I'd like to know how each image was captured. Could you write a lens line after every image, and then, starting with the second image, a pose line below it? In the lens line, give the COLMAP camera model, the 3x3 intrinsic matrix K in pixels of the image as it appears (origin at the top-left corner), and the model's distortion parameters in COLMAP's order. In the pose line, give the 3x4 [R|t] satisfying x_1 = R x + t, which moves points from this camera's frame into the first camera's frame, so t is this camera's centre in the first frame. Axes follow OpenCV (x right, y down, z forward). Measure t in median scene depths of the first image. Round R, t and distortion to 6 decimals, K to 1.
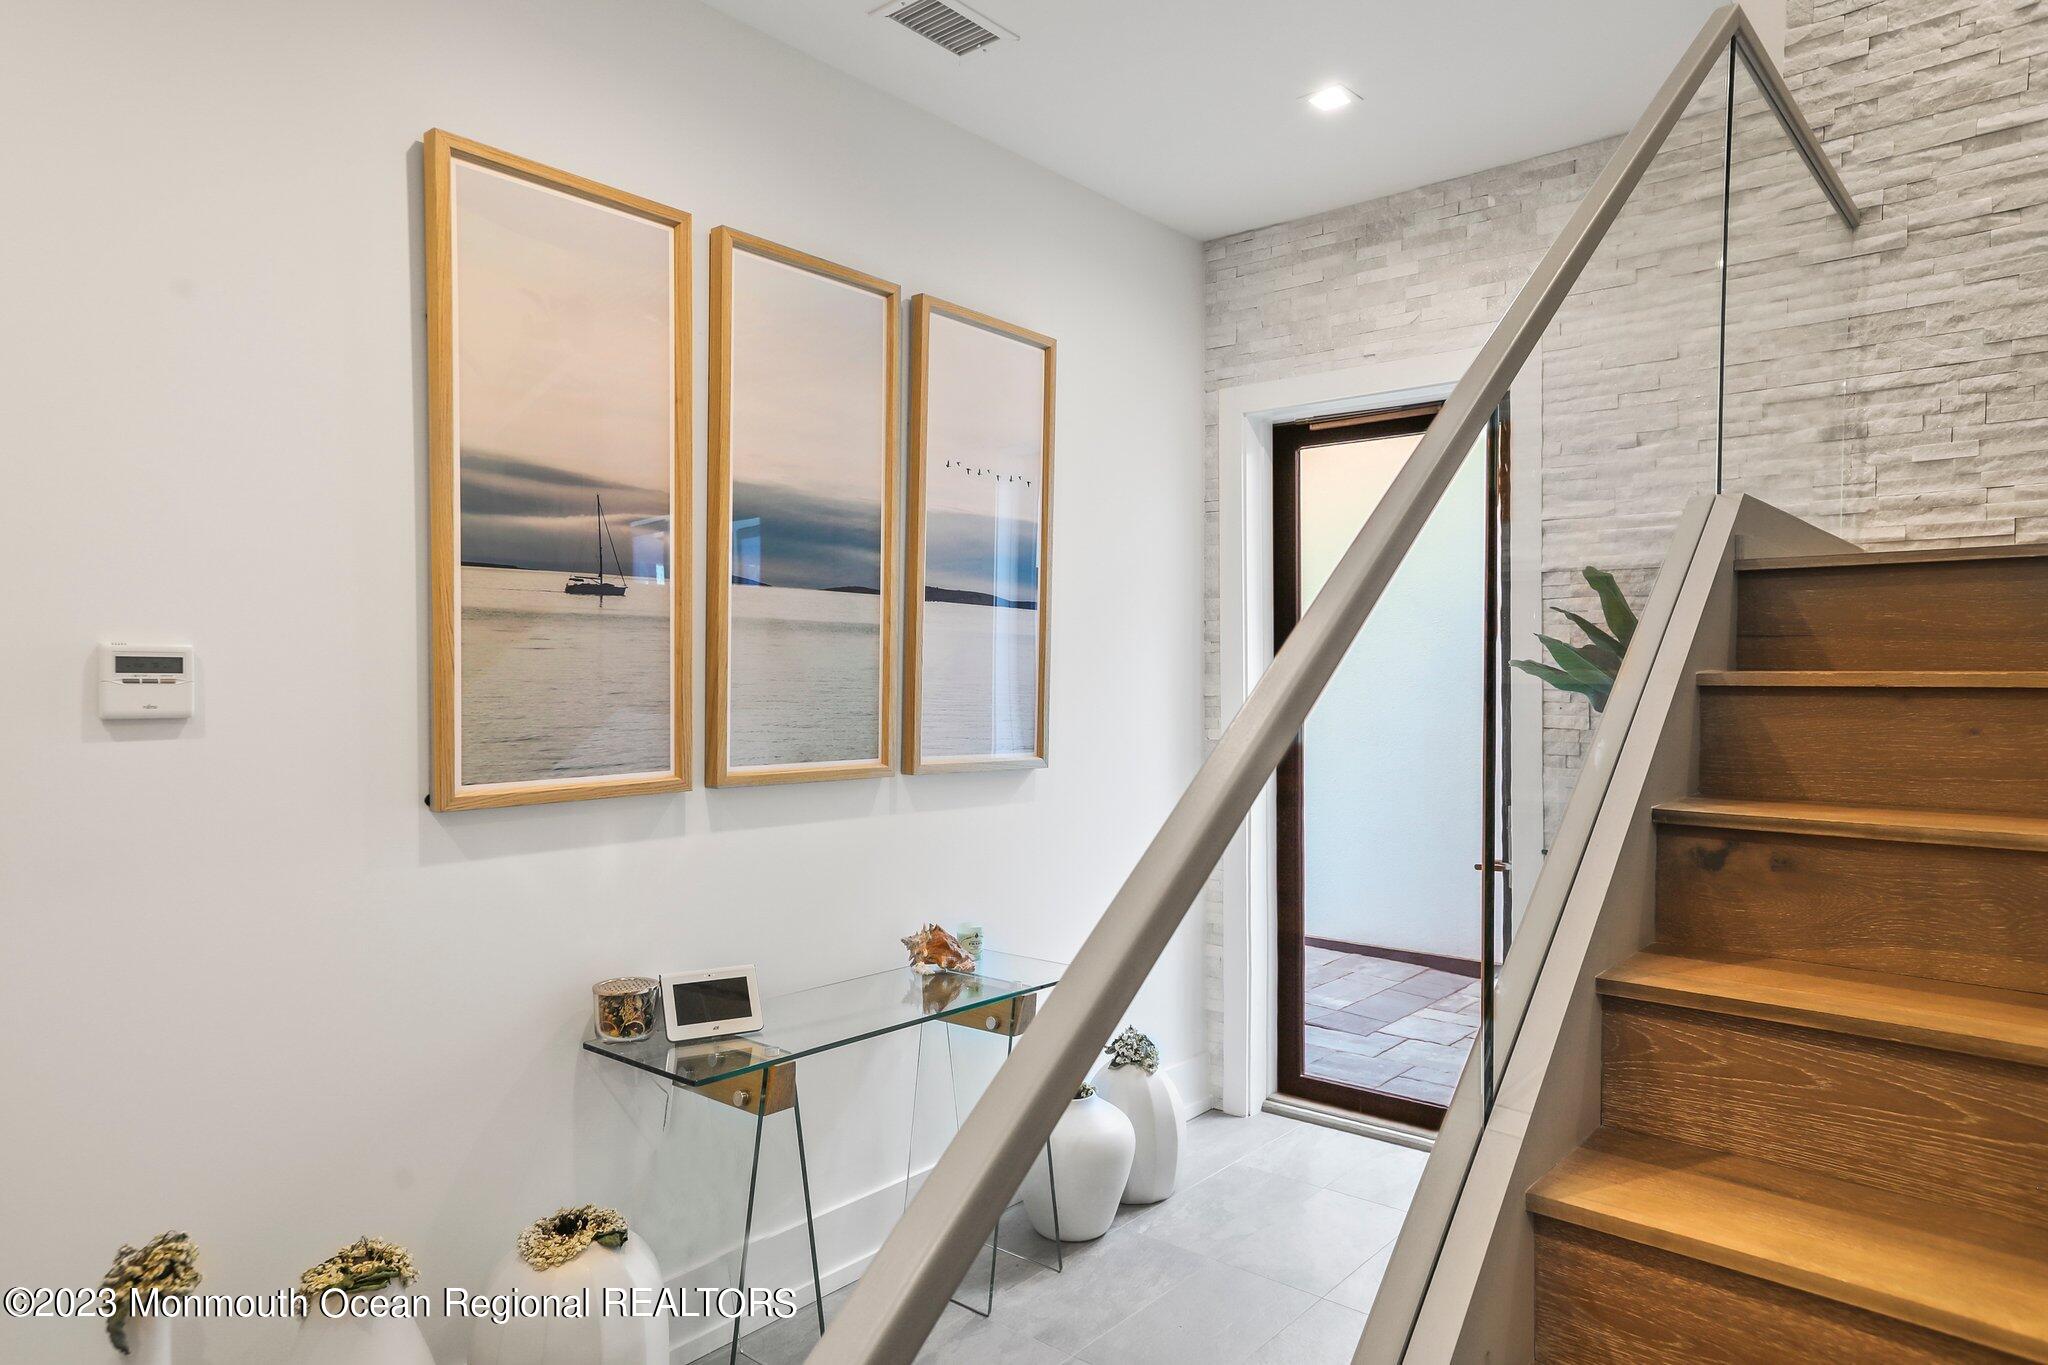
lens RADIAL K [[1243.6, 0, 1029.2], [0, 1243.6, 671.6], [0, 0, 1]] dist [0.036608, 0.004613]
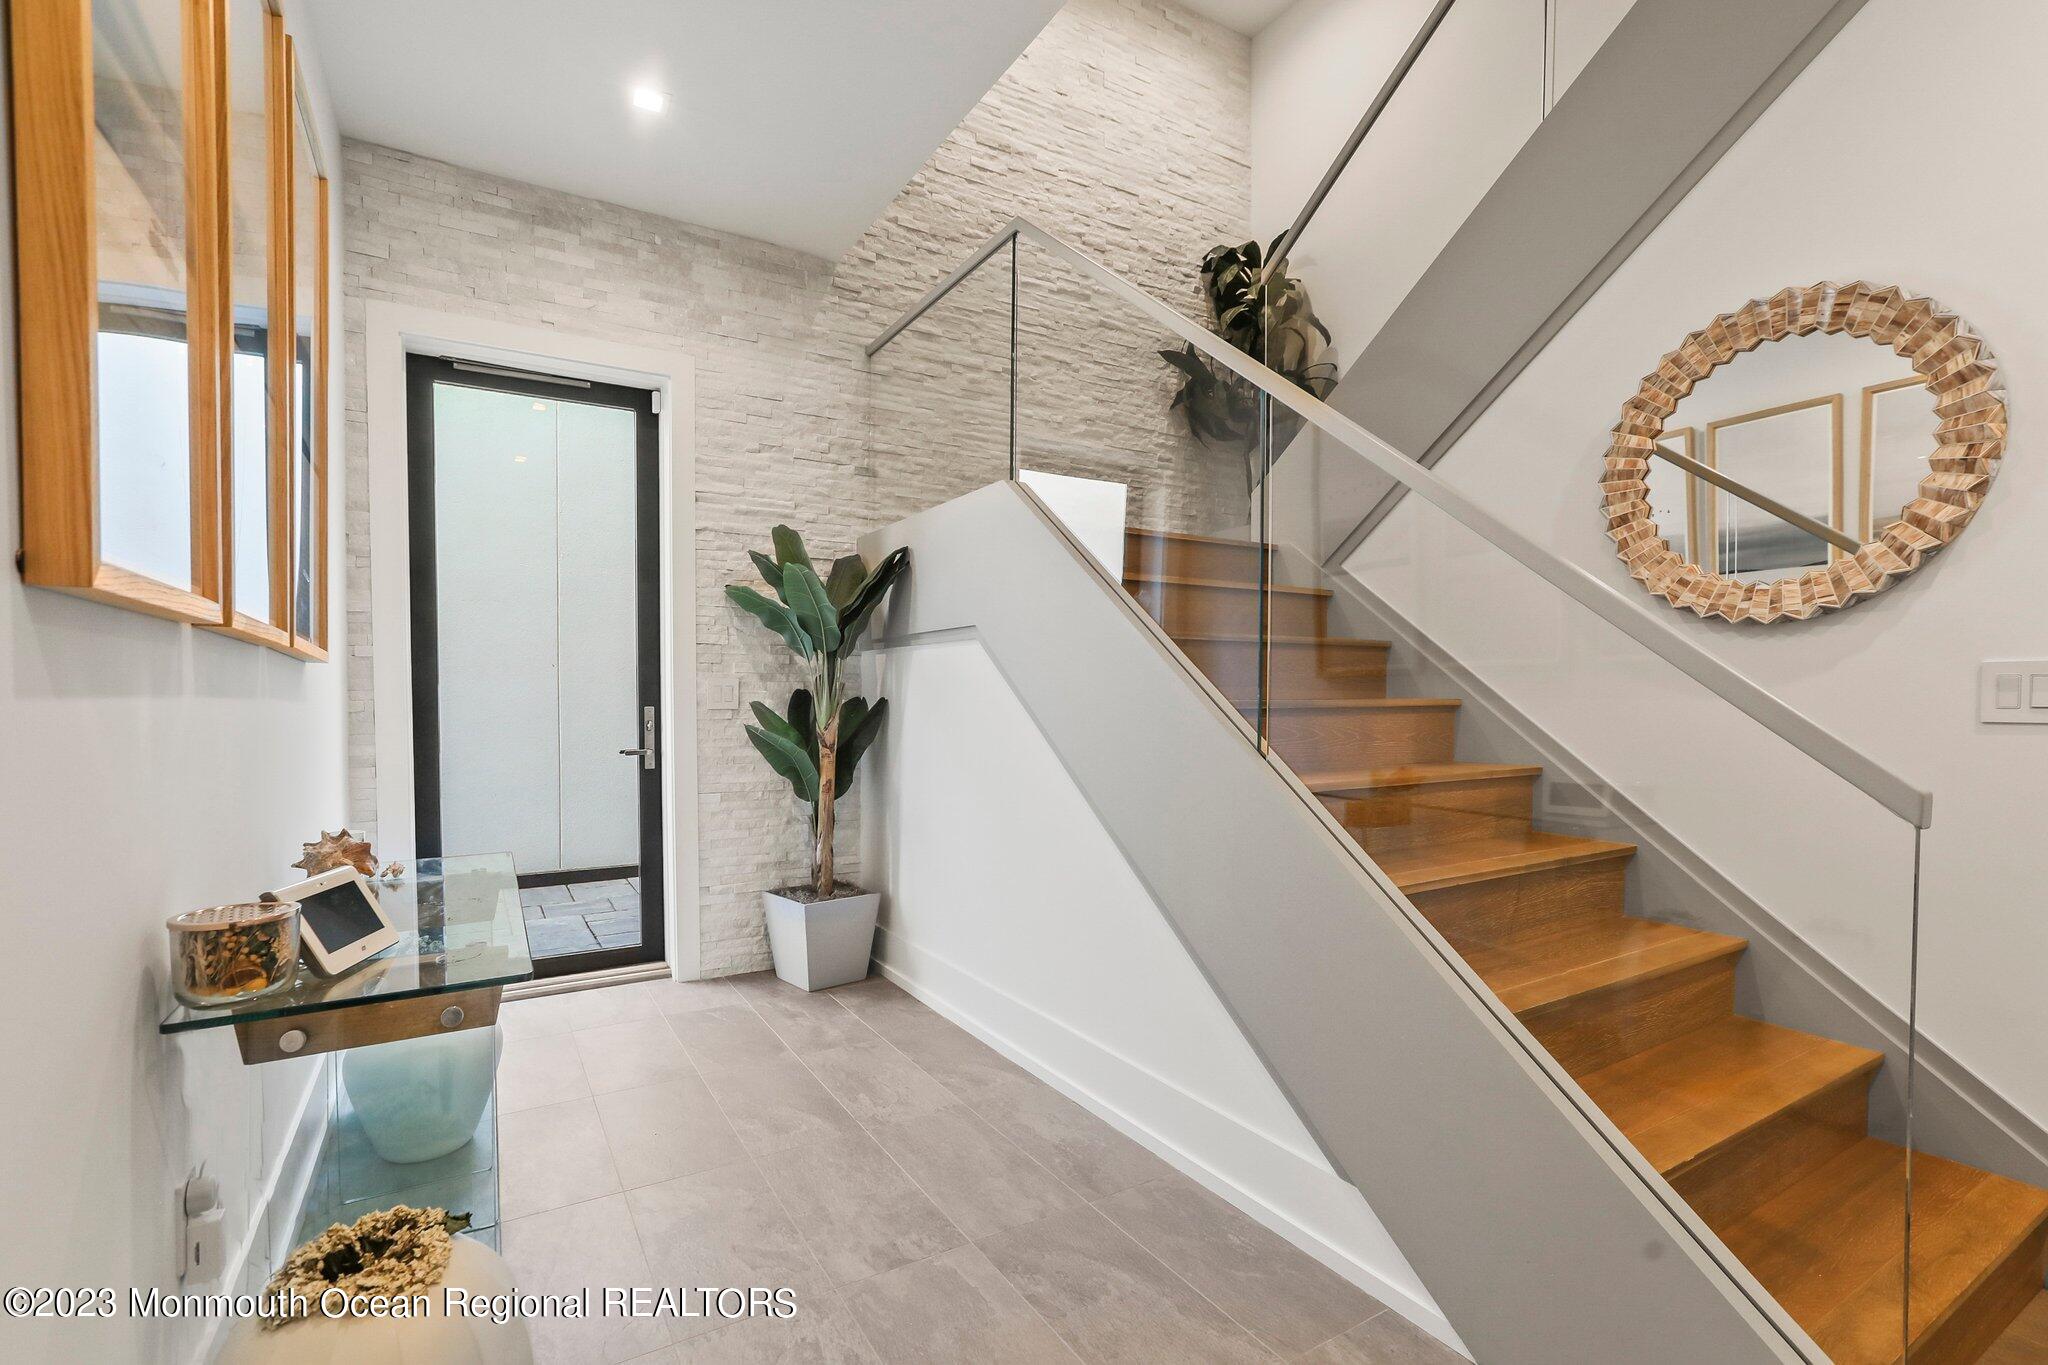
lens RADIAL K [[939.4, 0, 1028.5], [0, 939.4, 703.3], [0, 0, 1]] dist [-0.003658, -0.000521]
pose [[0.316220, -0.016950, 0.948535, -0.447225], [0.004092, 0.999855, 0.016503, 0.094654], [-0.948677, -0.001337, 0.316243, 0.321852]]
